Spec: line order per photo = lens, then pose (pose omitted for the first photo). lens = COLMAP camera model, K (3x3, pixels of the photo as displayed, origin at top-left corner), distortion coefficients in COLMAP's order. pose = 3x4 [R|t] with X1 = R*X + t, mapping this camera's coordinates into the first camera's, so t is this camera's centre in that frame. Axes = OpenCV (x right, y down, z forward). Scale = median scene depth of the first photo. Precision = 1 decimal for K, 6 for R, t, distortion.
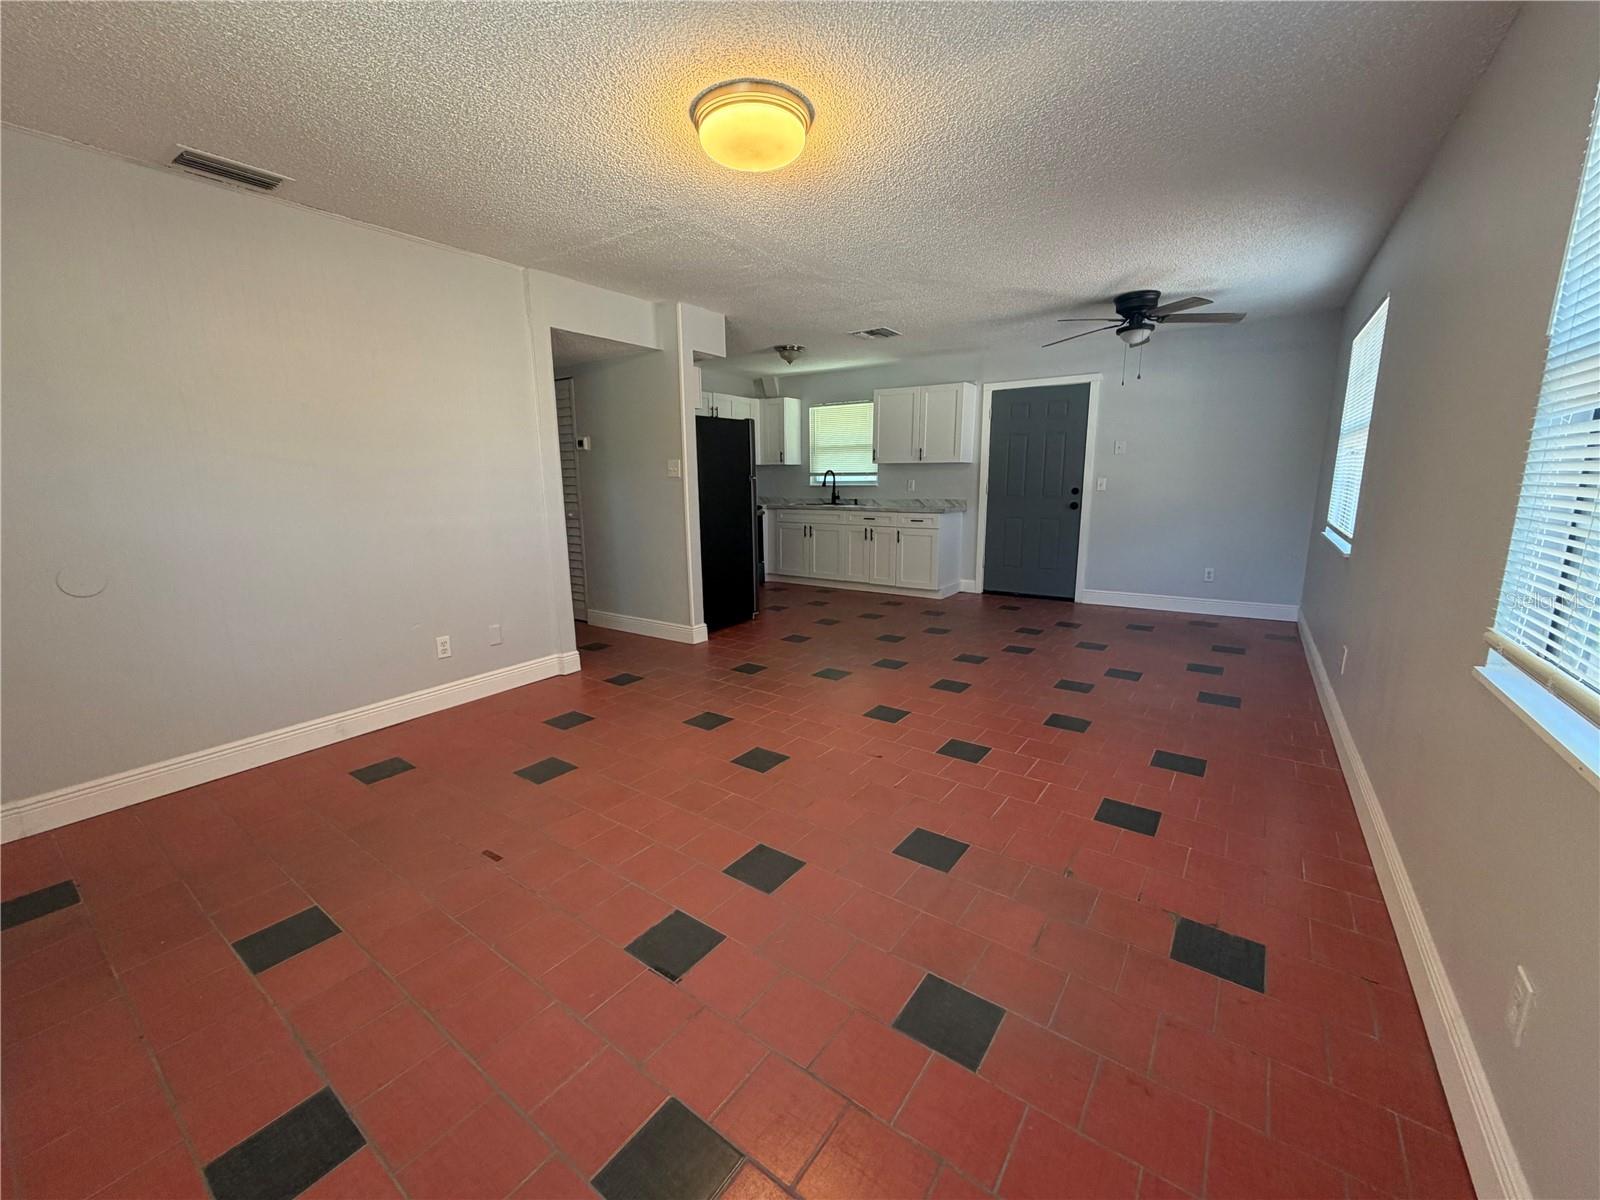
lens RADIAL K [[638.4, 0, 800.0], [0, 638.4, 600.0], [0, 0, 1]] dist [0.000867, -0.000053]
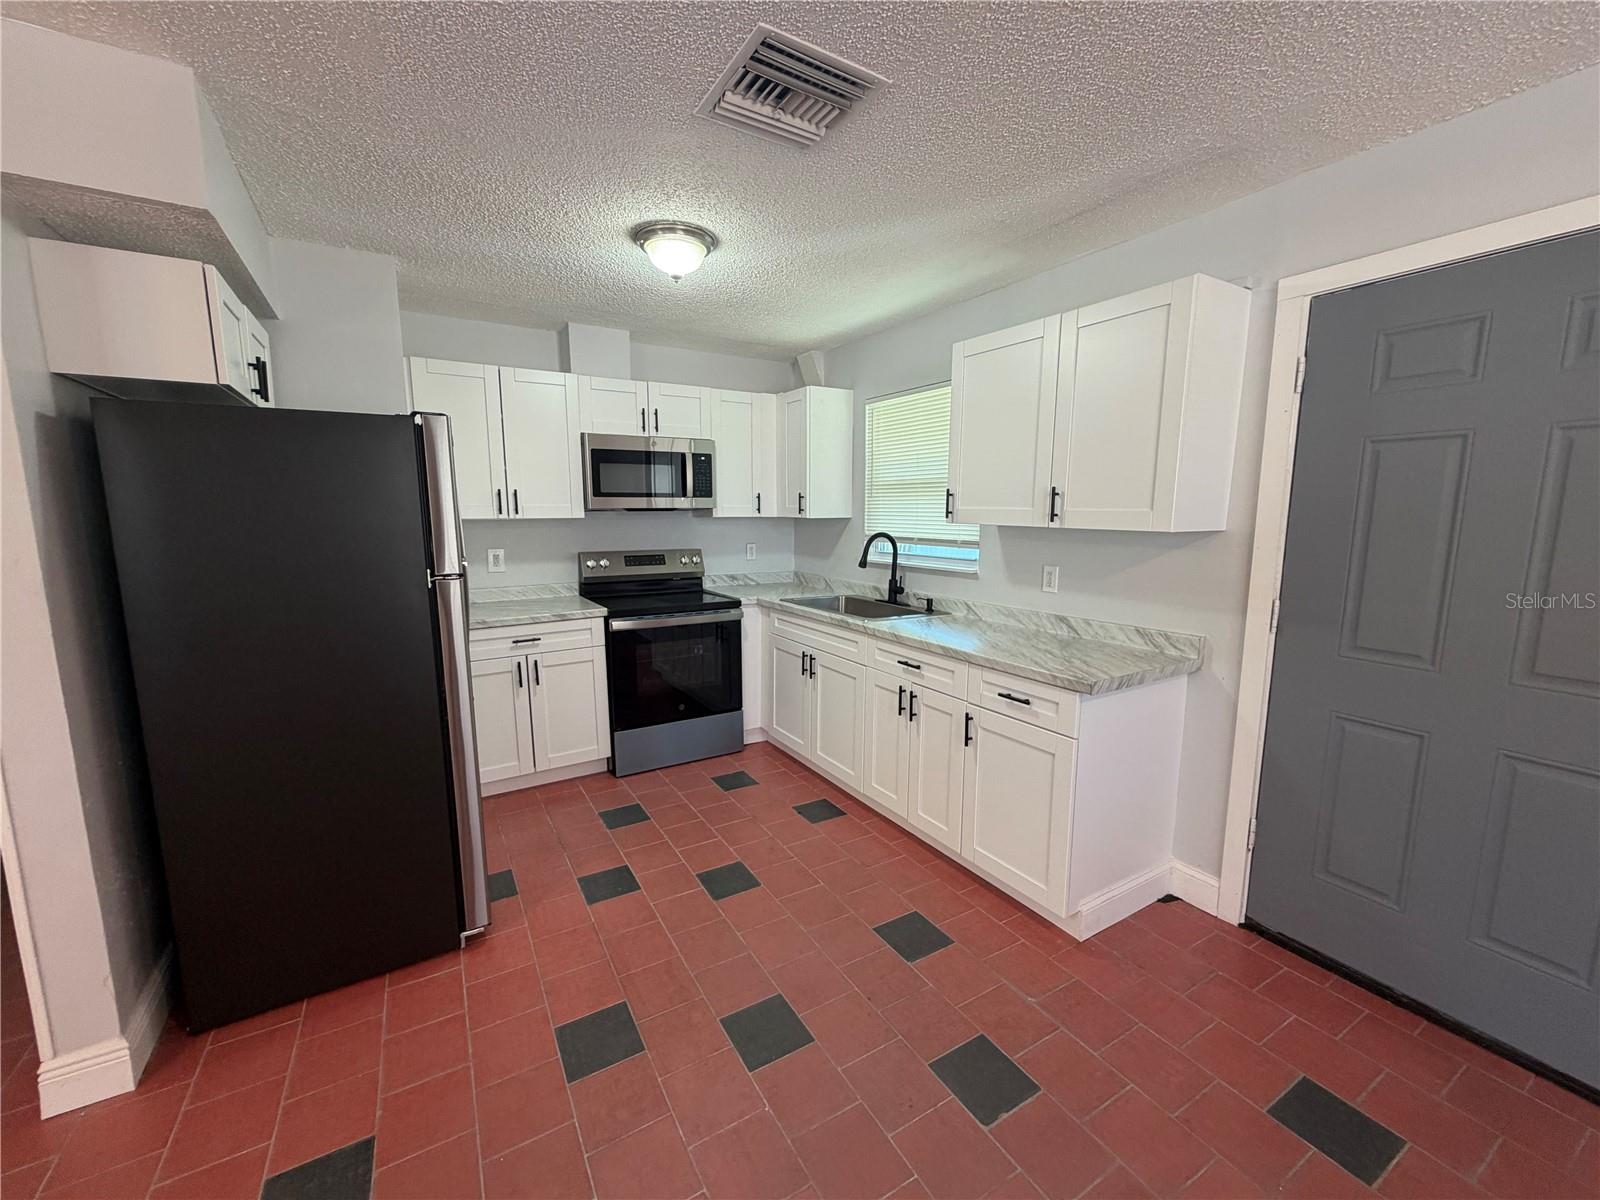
lens RADIAL K [[638.3, 0, 795.0], [0, 638.3, 599.2], [0, 0, 1]] dist [0.000819, 0.000190]
pose [[0.911515, 0.066730, -0.405818, 0.206740], [-0.085479, 0.995940, -0.028230, -0.154155], [0.402286, 0.060421, 0.913518, 0.624014]]
